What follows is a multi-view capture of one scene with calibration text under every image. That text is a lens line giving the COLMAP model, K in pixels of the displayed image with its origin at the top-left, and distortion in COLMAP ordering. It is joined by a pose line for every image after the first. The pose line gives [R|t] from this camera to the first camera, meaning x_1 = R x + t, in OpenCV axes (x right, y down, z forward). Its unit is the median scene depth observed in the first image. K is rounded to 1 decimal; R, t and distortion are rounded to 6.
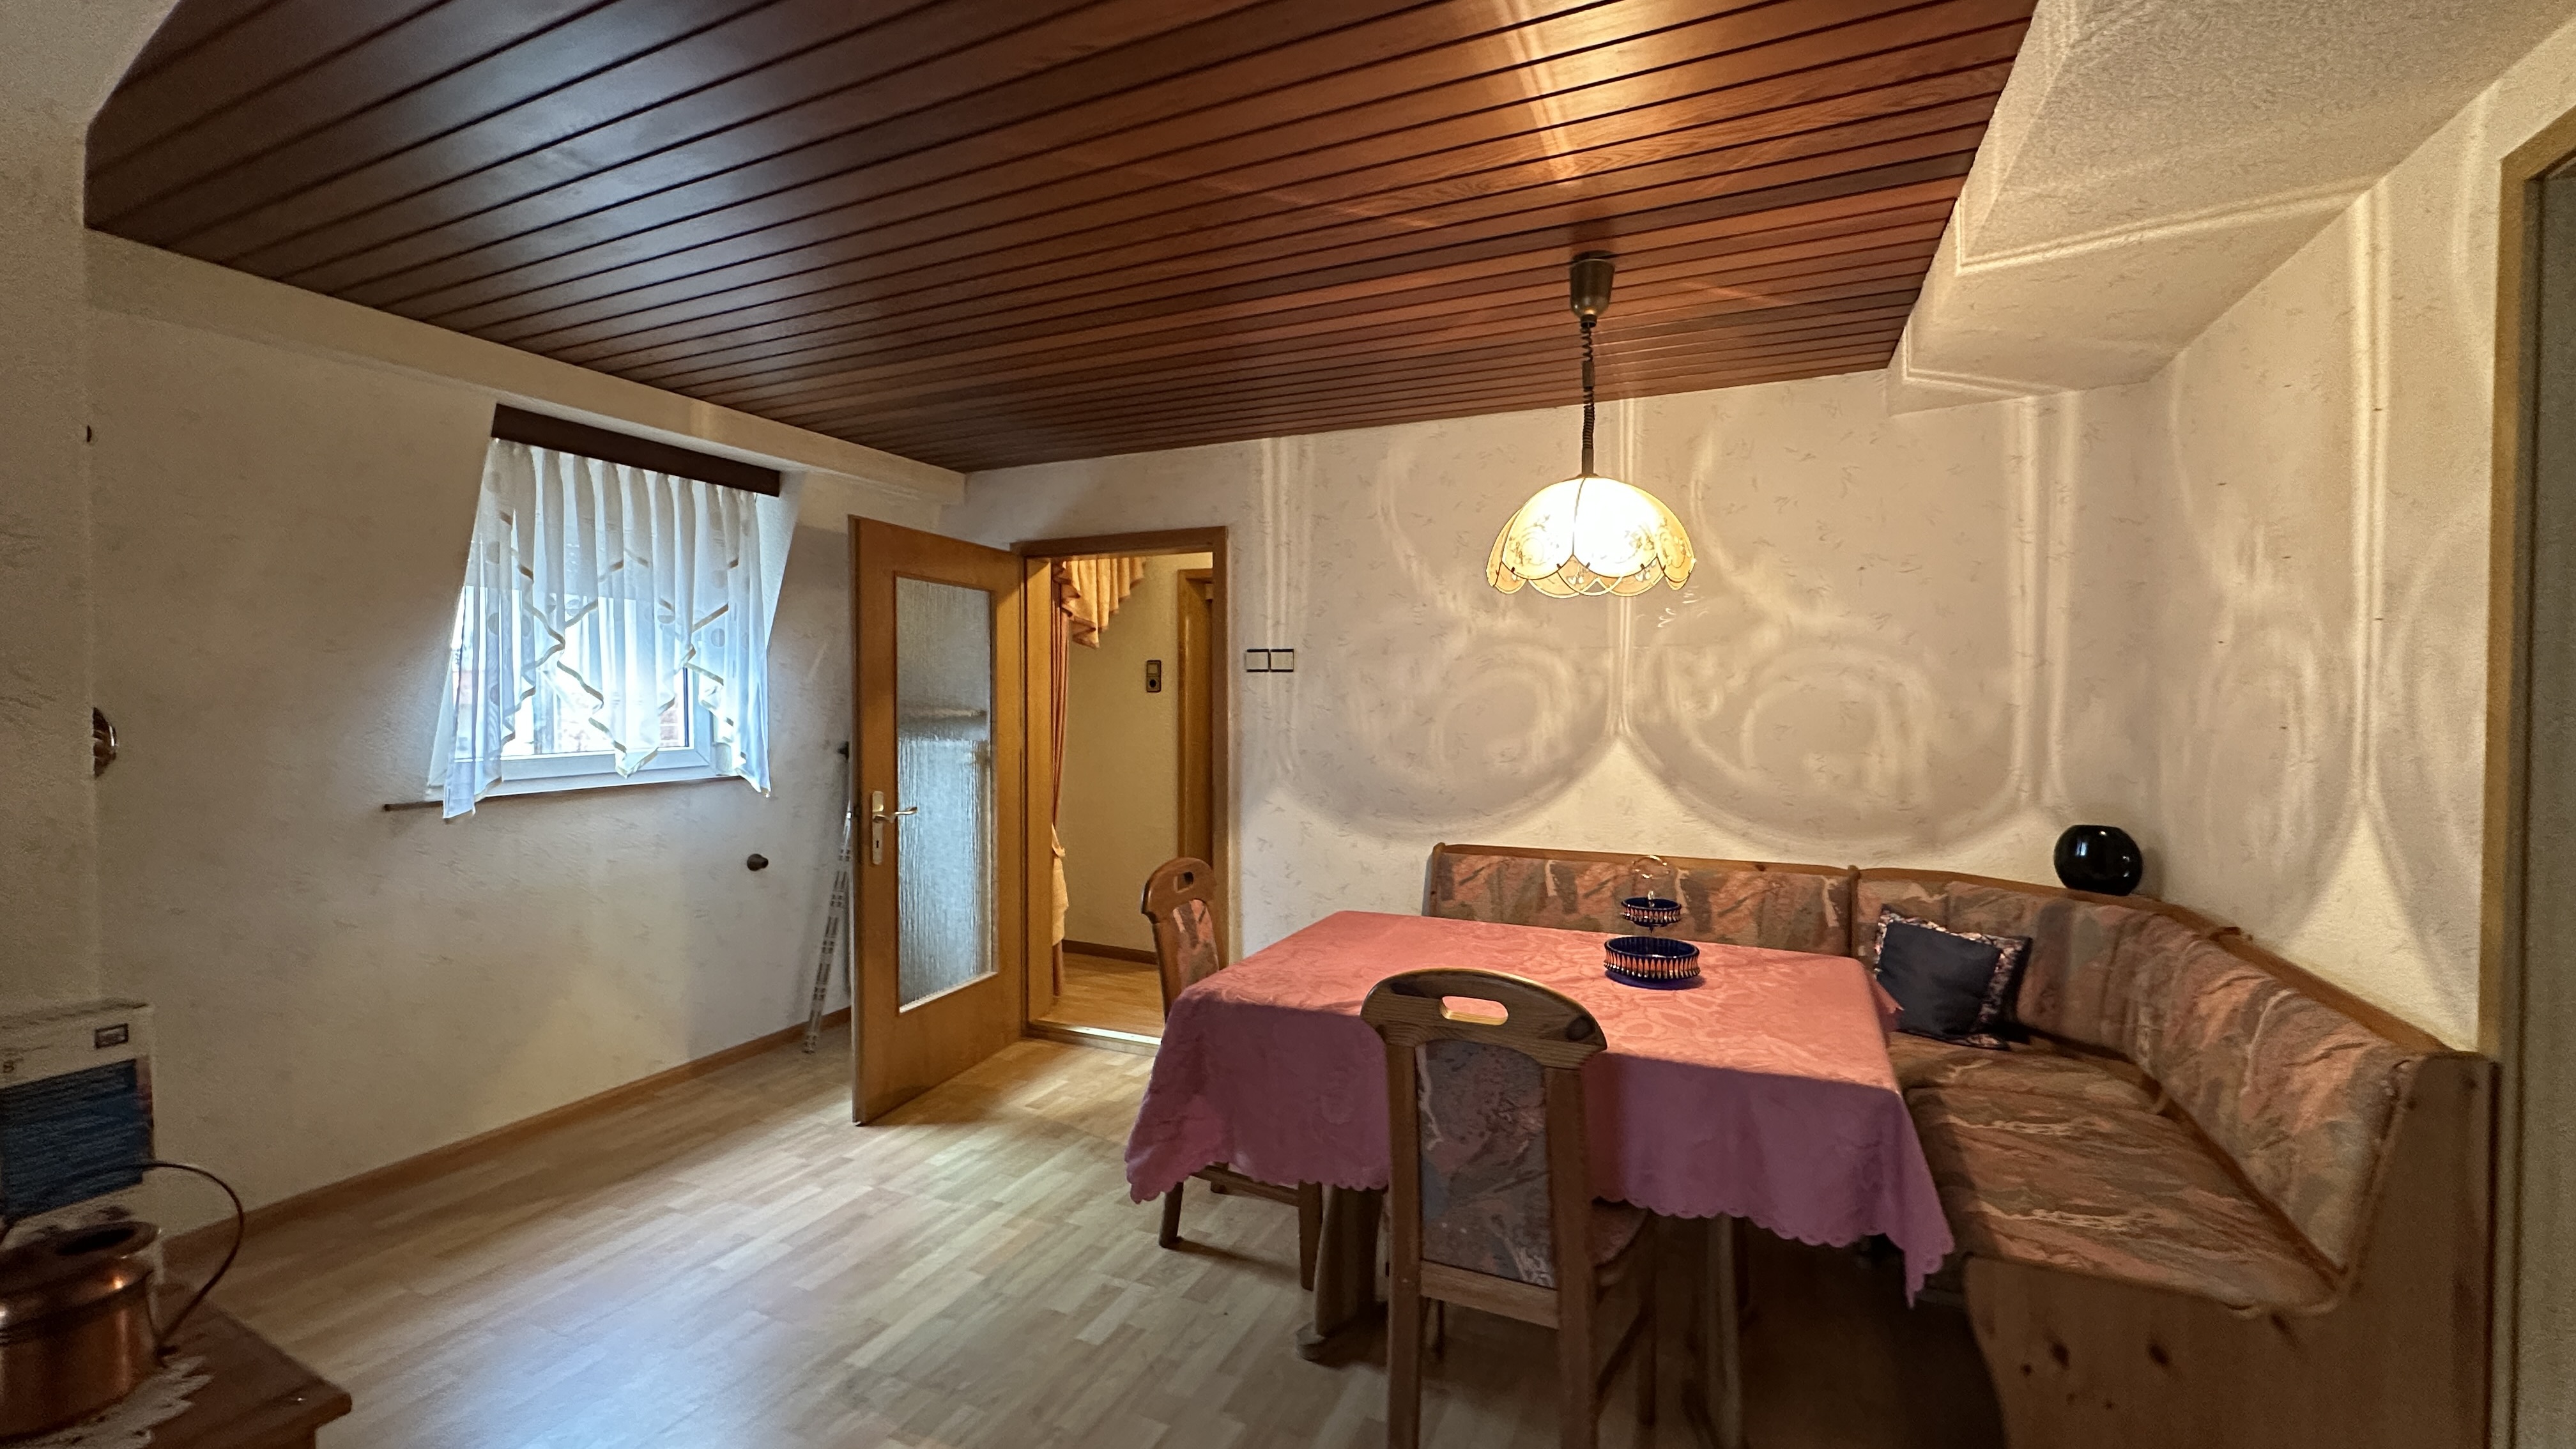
lens RADIAL K [[1036.0, 0, 1288.0], [0, 1036.0, 724.5], [0, 0, 1]] dist [-0.000362, 0.000077]
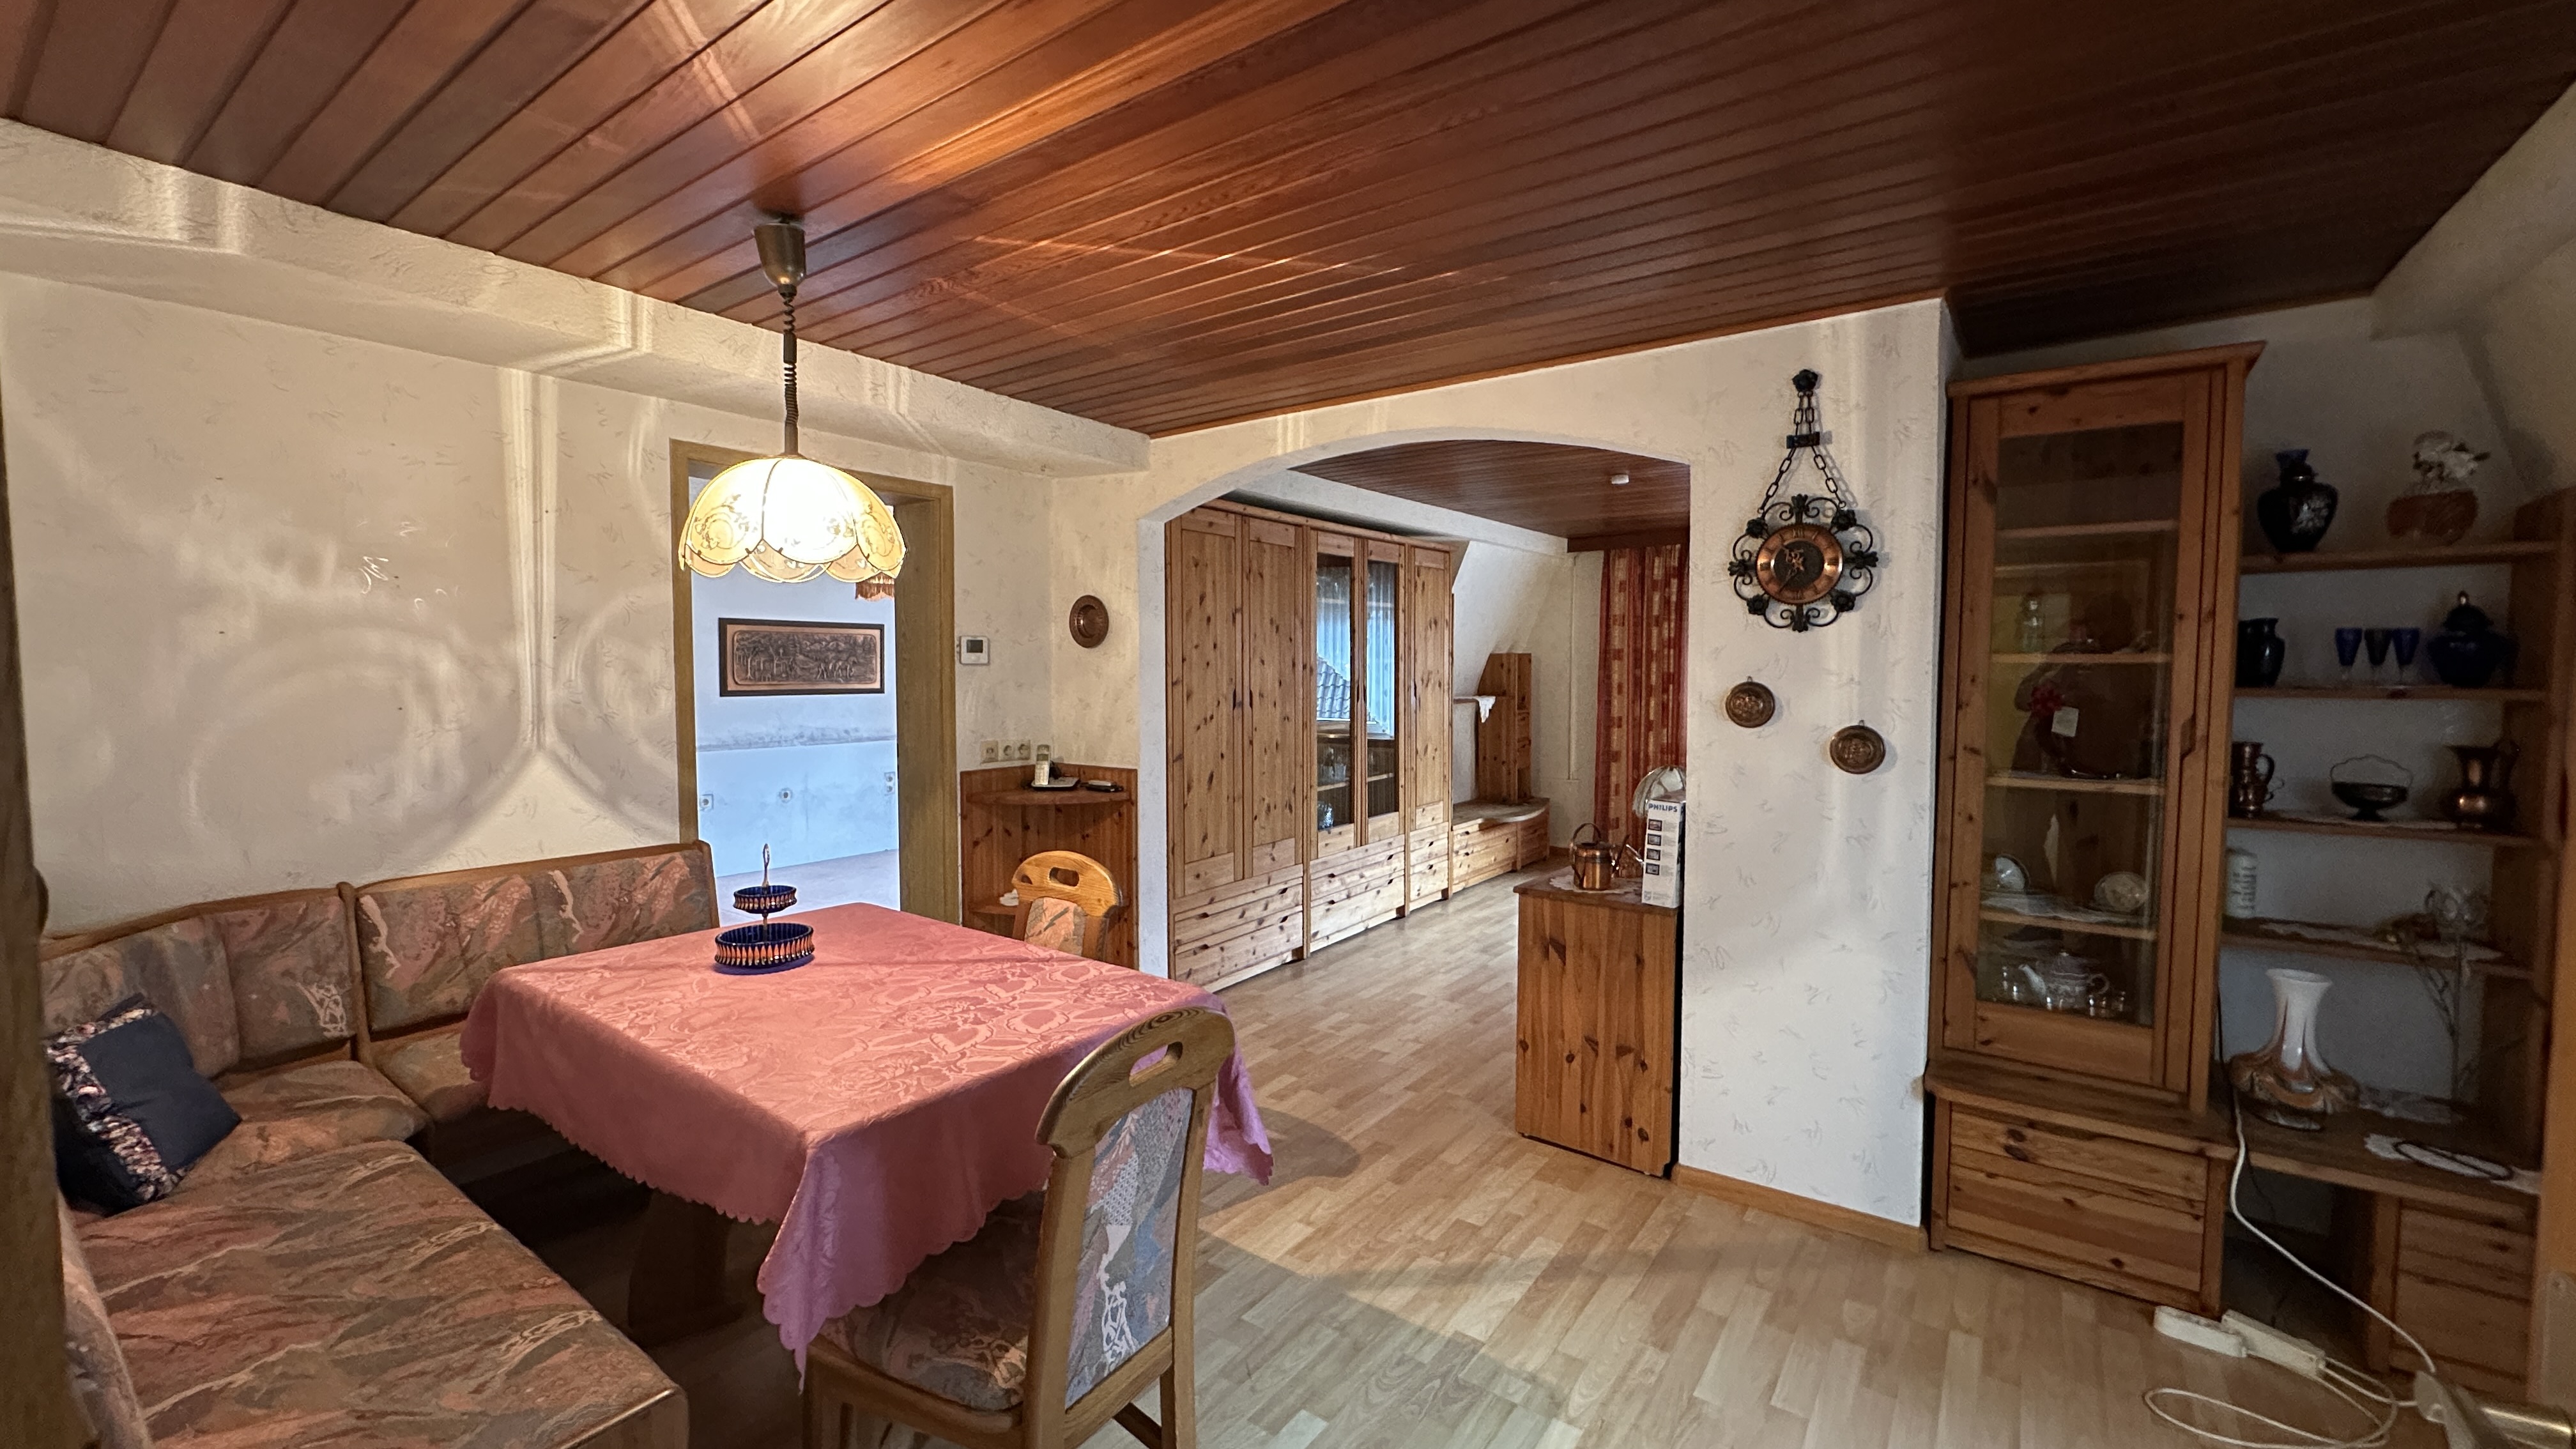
lens RADIAL K [[1036.0, 0, 1288.0], [0, 1036.0, 724.5], [0, 0, 1]] dist [-0.000362, 0.000077]
pose [[-0.980406, -0.019429, 0.196028, -0.166281], [-0.003453, 0.996666, 0.081513, -0.068952], [-0.196958, 0.079239, -0.977204, 1.669300]]
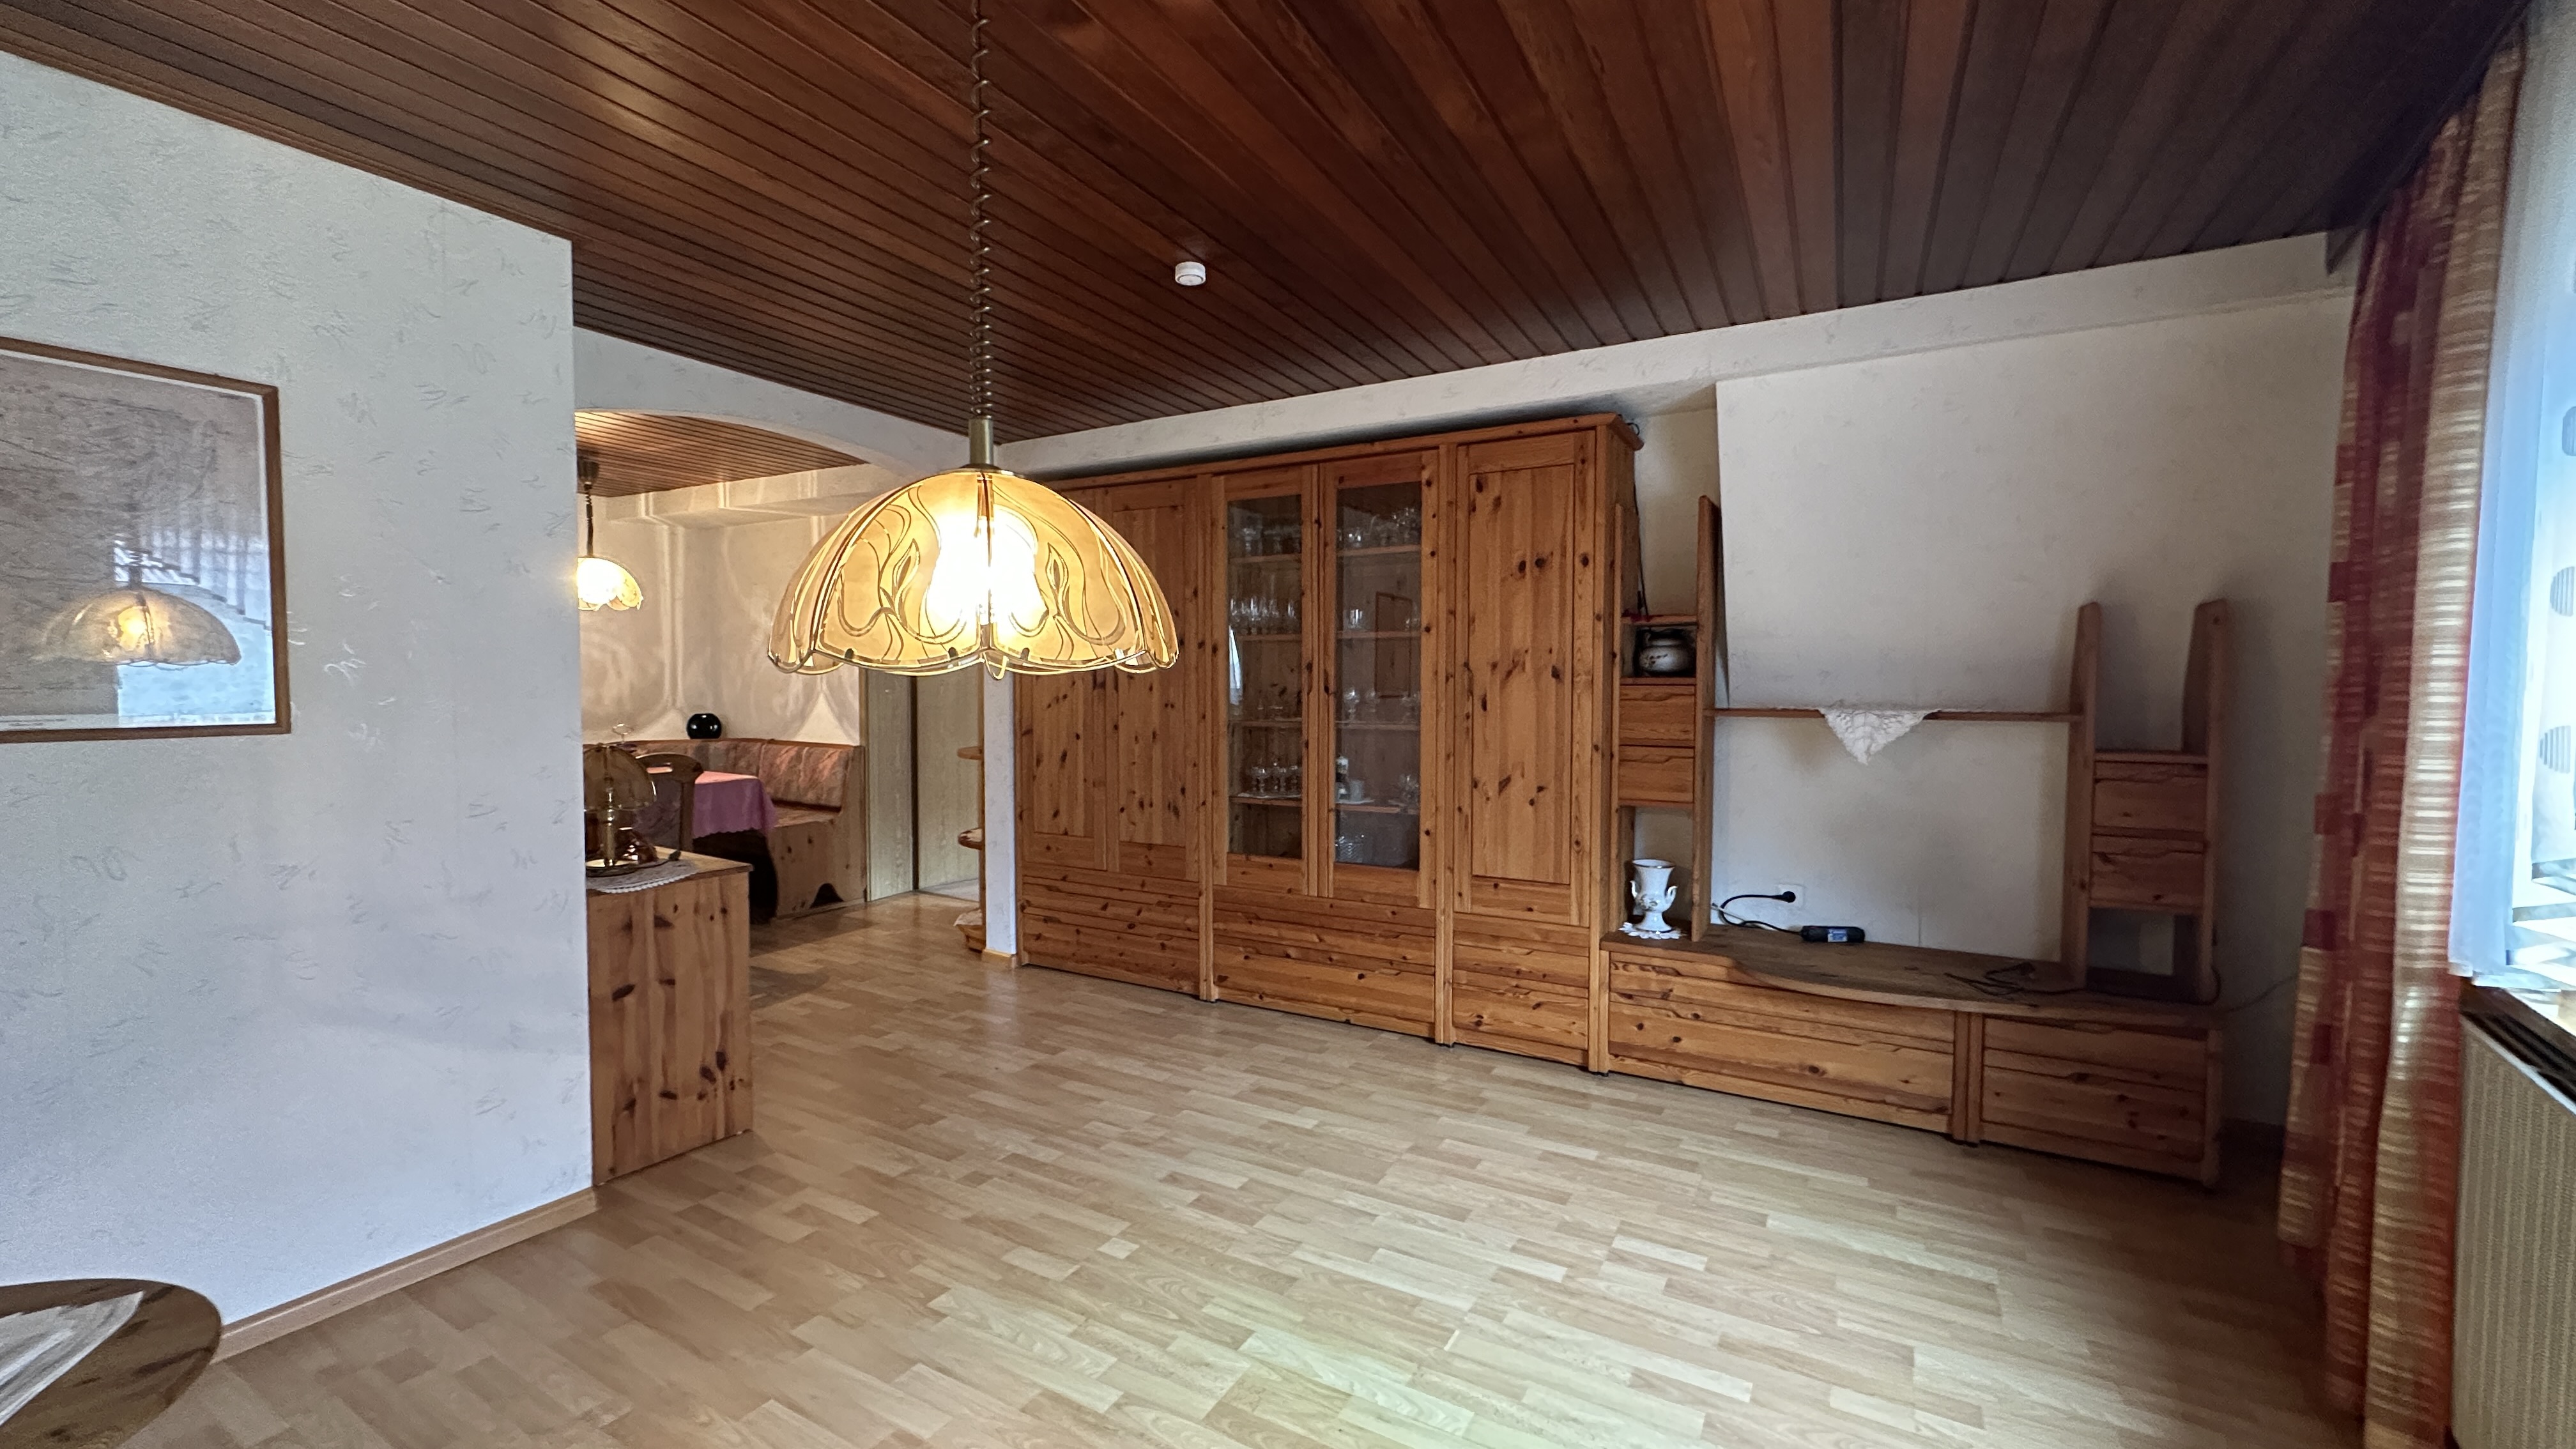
lens RADIAL K [[1036.0, 0, 1288.0], [0, 1036.0, 724.5], [0, 0, 1]] dist [-0.000362, 0.000077]
pose [[0.099778, -0.054097, 0.993538, -1.422328], [0.019543, 0.998435, 0.052401, 0.024026], [-0.994818, 0.014189, 0.100679, -0.573056]]
